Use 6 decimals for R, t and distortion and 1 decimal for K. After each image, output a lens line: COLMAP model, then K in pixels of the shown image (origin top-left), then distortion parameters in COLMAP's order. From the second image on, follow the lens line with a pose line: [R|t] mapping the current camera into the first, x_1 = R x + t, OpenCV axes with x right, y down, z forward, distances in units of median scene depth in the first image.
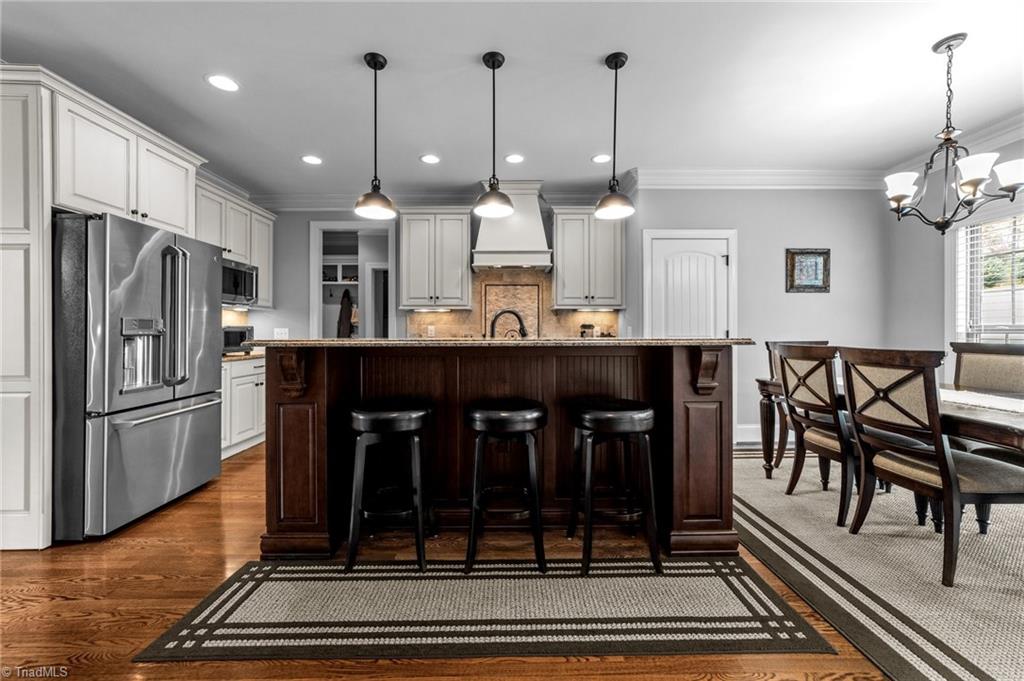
lens RADIAL K [[400.9, 0, 513.7], [0, 400.9, 331.8], [0, 0, 1]] dist [-0.002637, 0.000120]
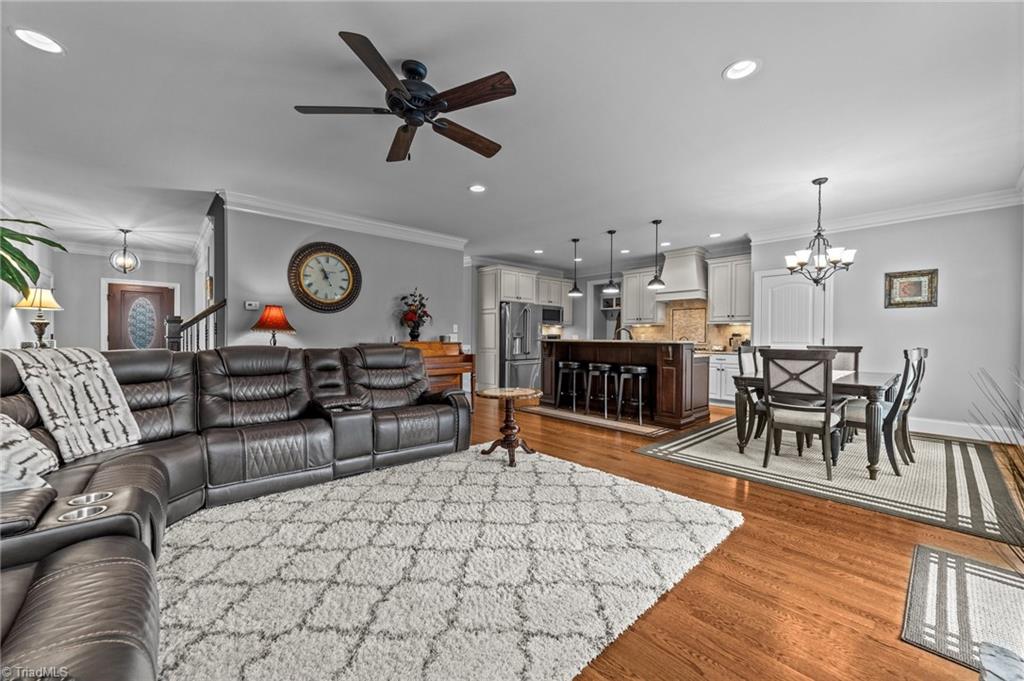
lens RADIAL K [[397.4, 0, 509.7], [0, 397.4, 338.2], [0, 0, 1]] dist [-0.005865, 0.007797]
pose [[0.663761, 0.010168, -0.747875, 0.833581], [-0.009077, 0.999943, 0.005540, -0.002472], [0.747889, 0.003111, 0.663816, -0.689301]]
